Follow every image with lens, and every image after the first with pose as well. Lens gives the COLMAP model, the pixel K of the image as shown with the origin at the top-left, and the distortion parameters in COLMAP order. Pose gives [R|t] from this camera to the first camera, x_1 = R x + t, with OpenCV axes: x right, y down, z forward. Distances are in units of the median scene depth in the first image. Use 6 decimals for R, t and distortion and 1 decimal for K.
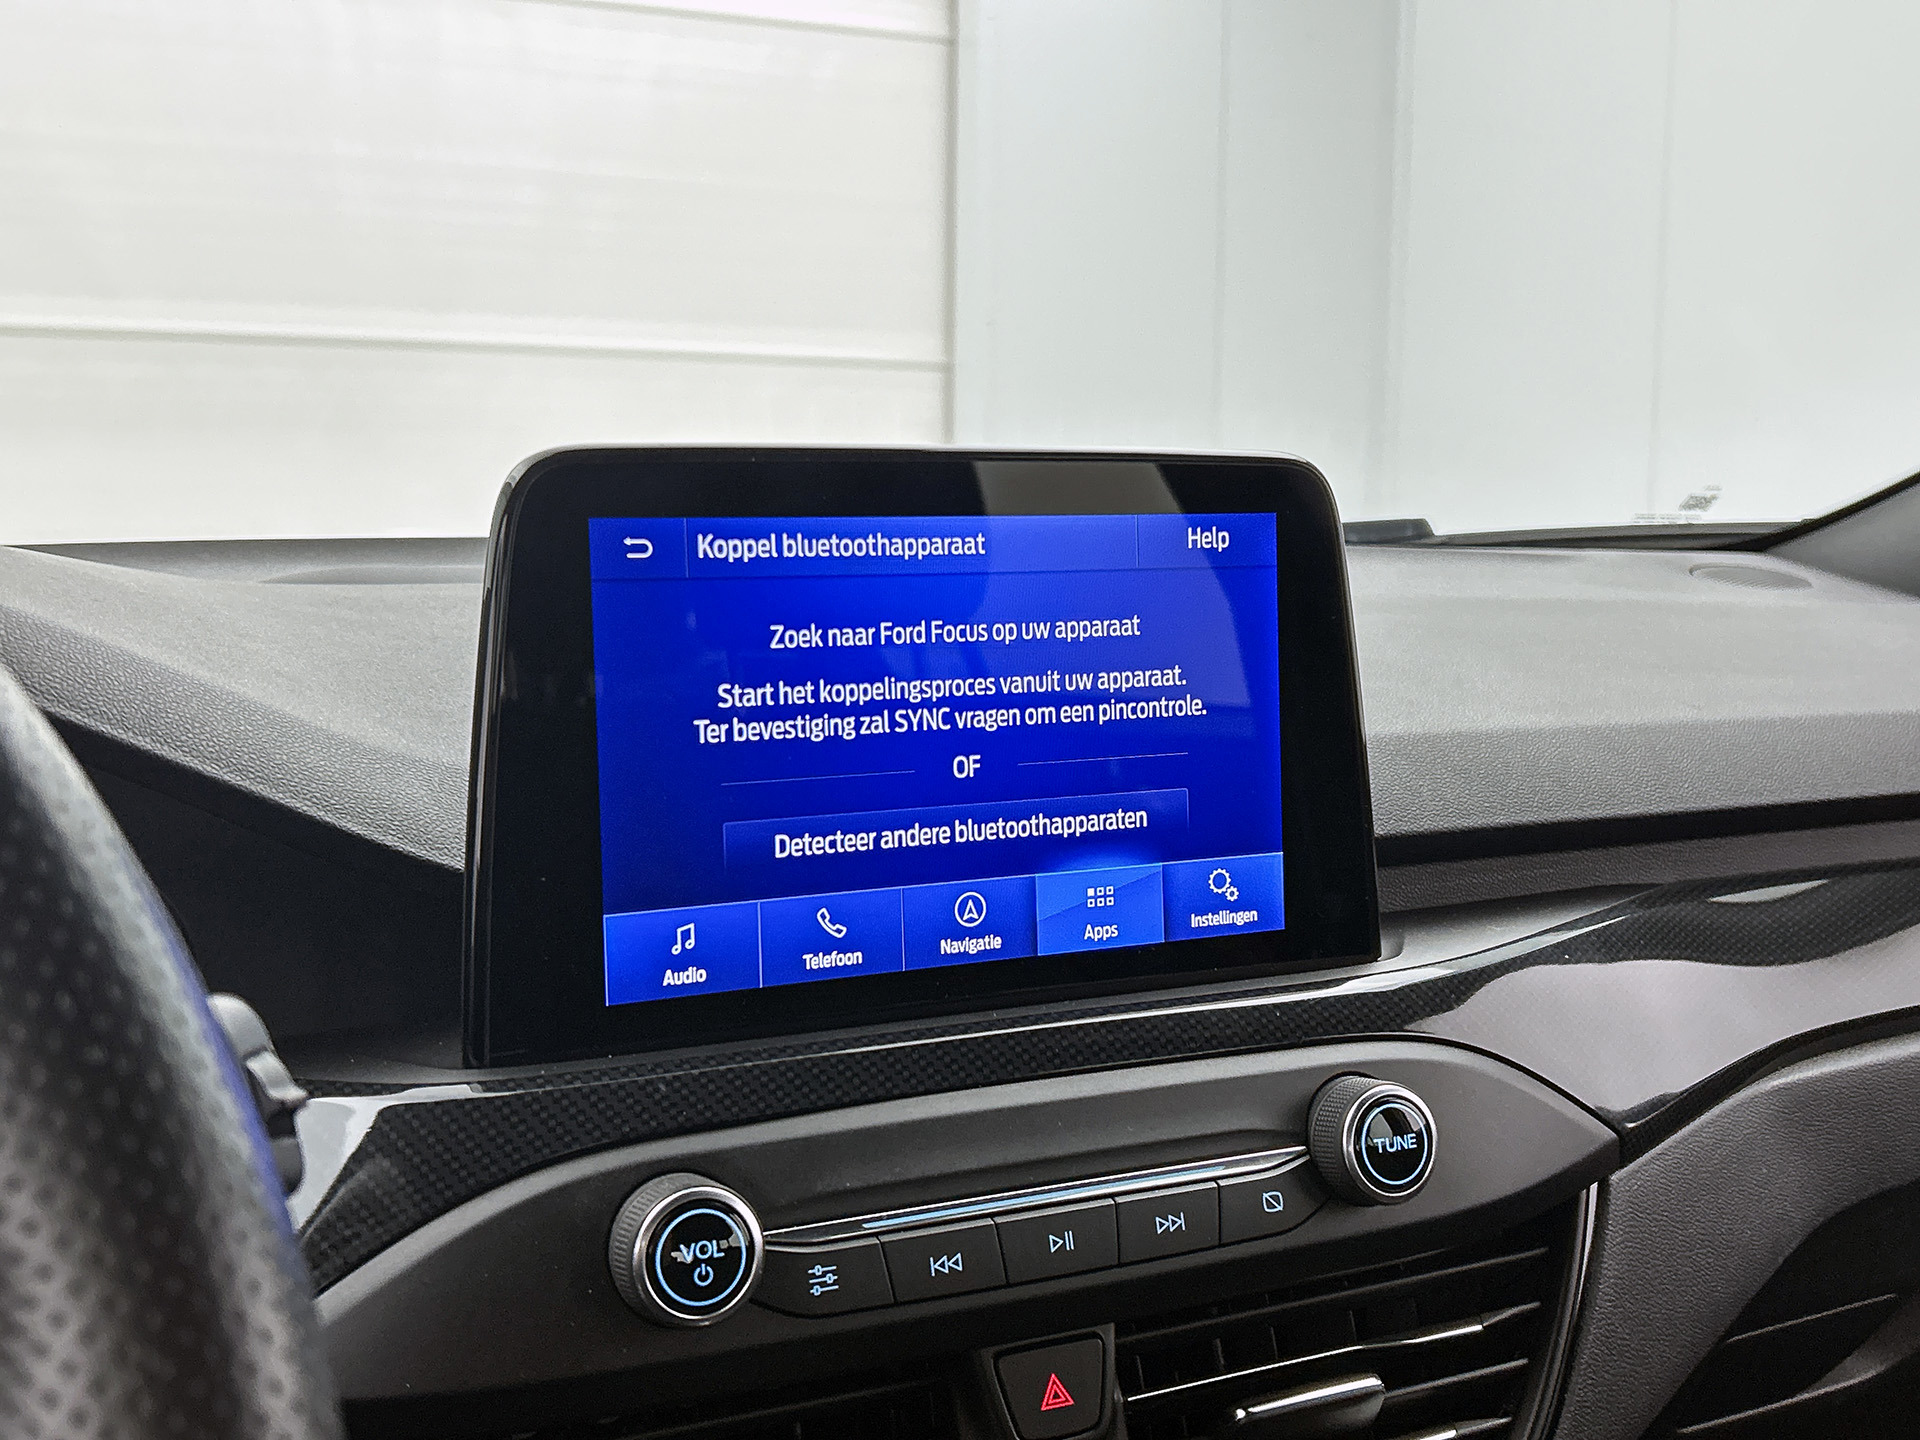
lens RADIAL K [[1948.5, 0, 946.7], [0, 1948.5, 685.8], [0, 0, 1]] dist [0.038509, 0.000000]
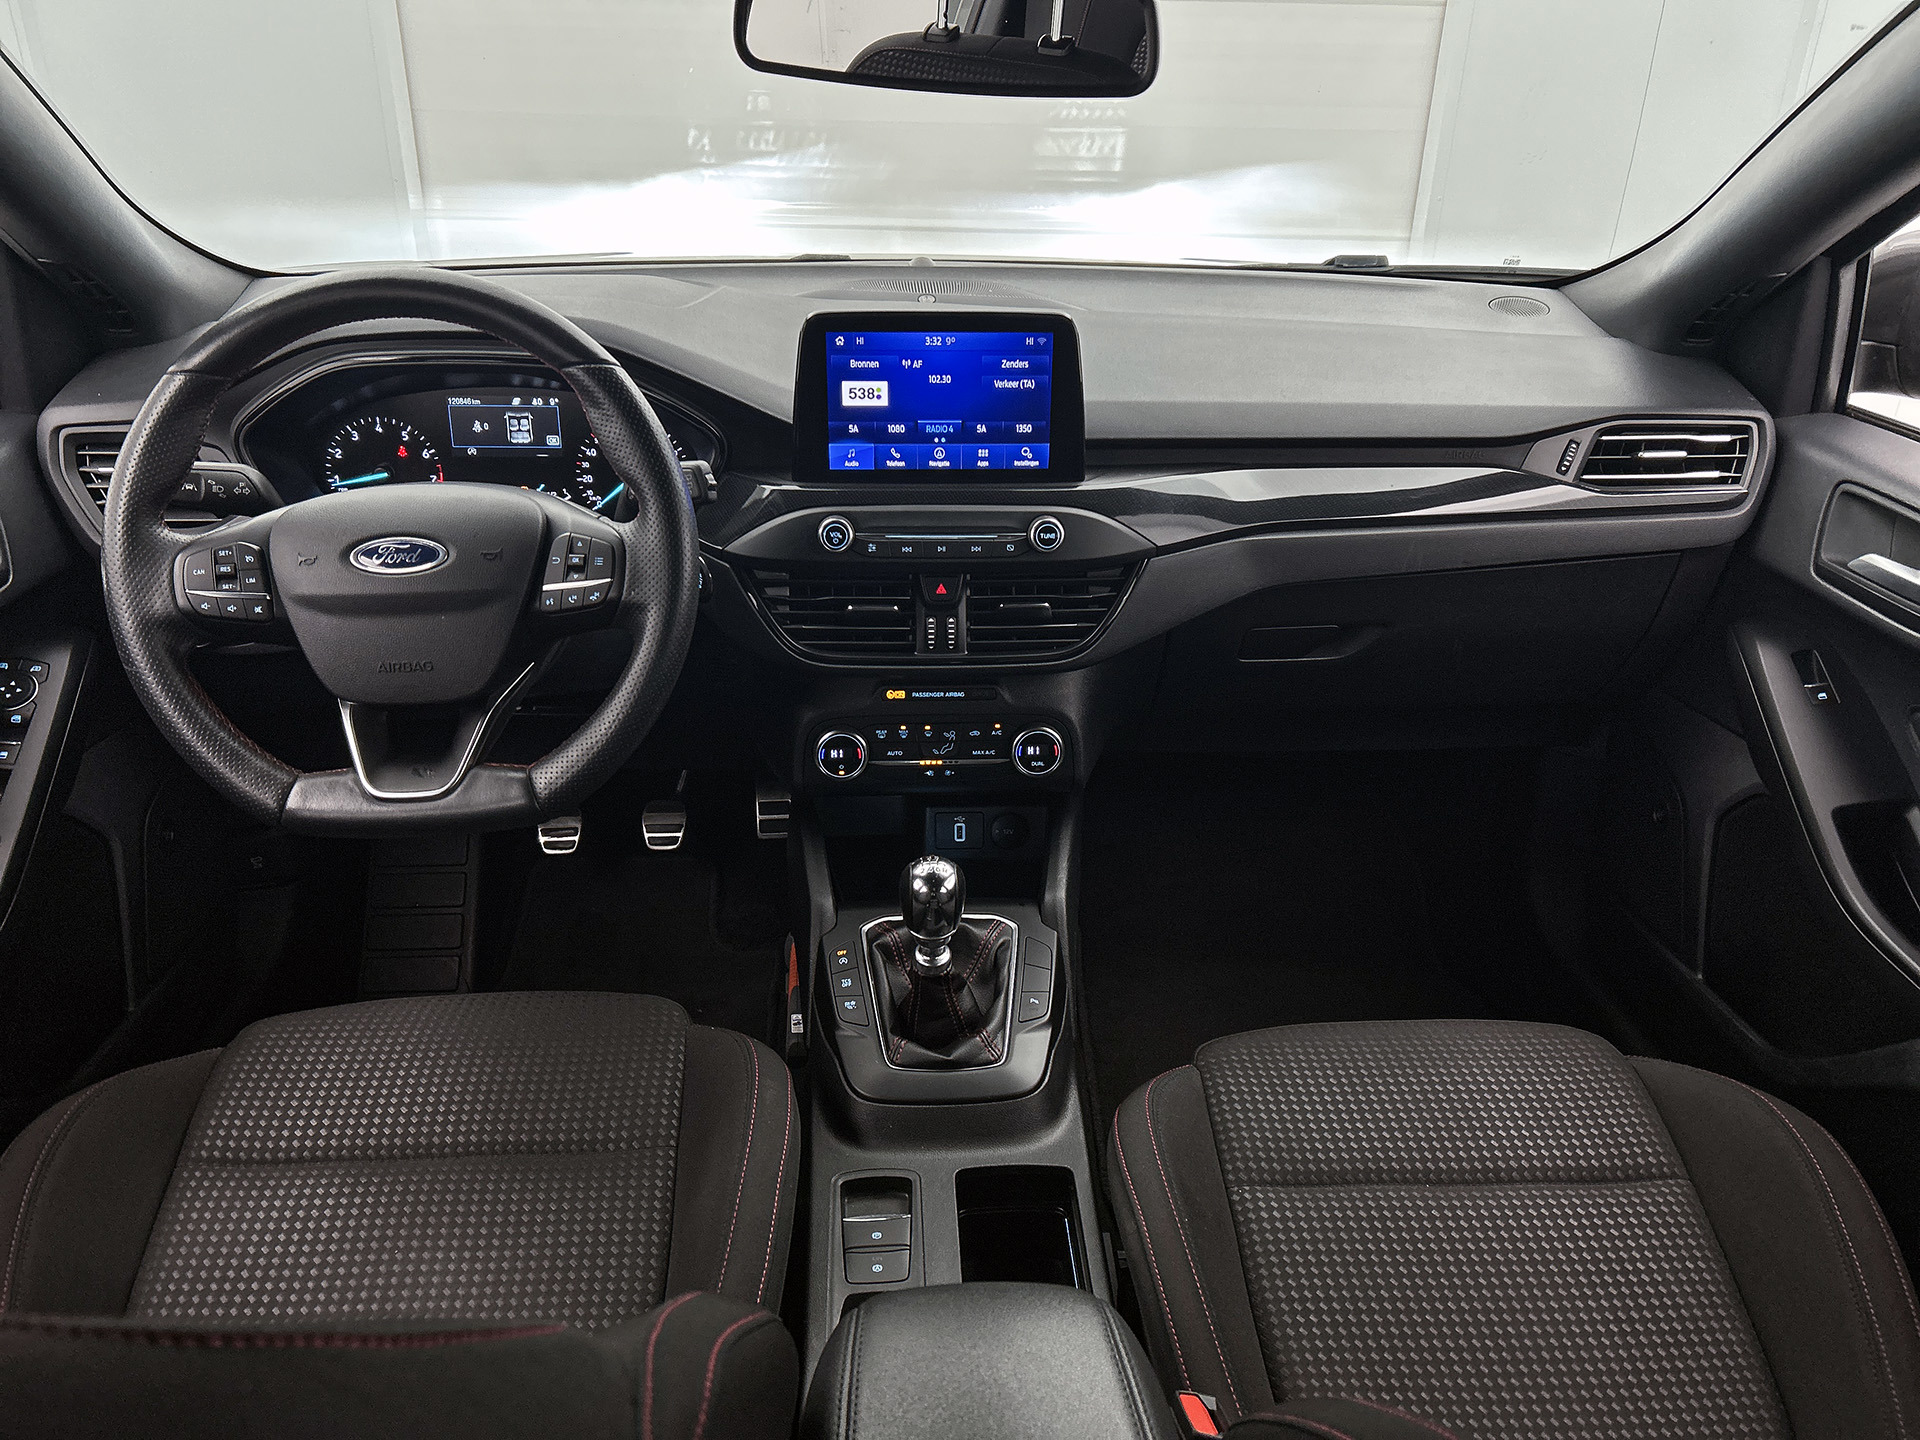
lens RADIAL K [[1442.9, 0, 975.5], [0, 1442.9, 723.0], [0, 0, 1]] dist [0.050232, -0.053630]
pose [[0.930969, 0.174289, -0.320813, 0.968693], [-0.050724, 0.931922, 0.359094, -0.356658], [0.361558, -0.318032, 0.876431, -1.343031]]
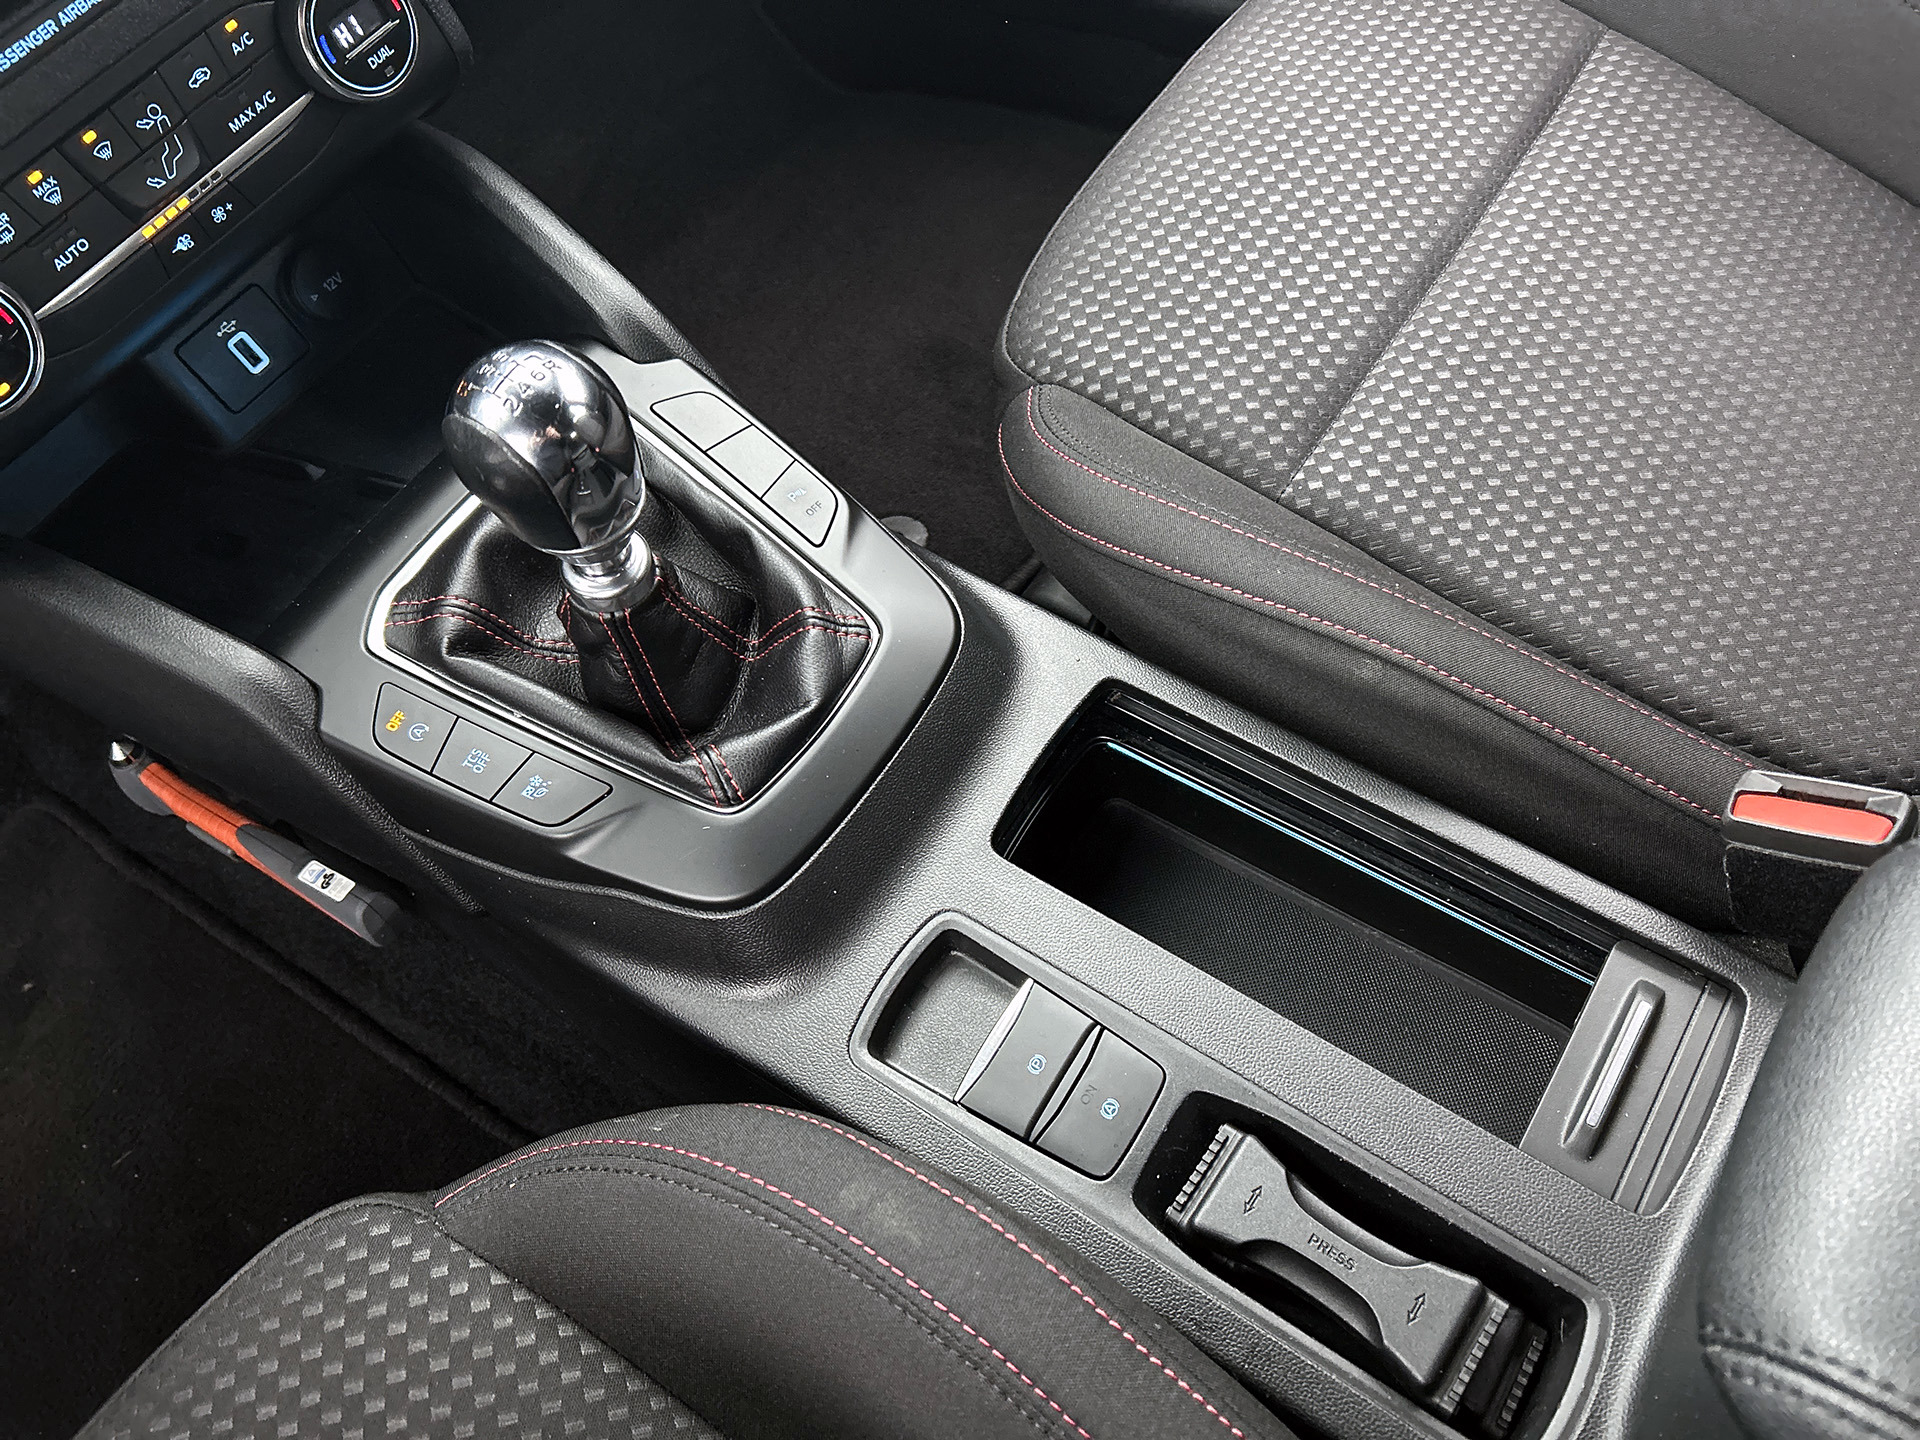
lens RADIAL K [[1442.9, 0, 960.3], [0, 1442.9, 720.5], [0, 0, 1]] dist [0.050232, -0.053630]
pose [[0.843541, -0.504473, 0.184245, 0.142841], [0.180515, 0.589421, 0.787399, 0.182299], [-0.505819, -0.630944, 0.588265, -0.150876]]
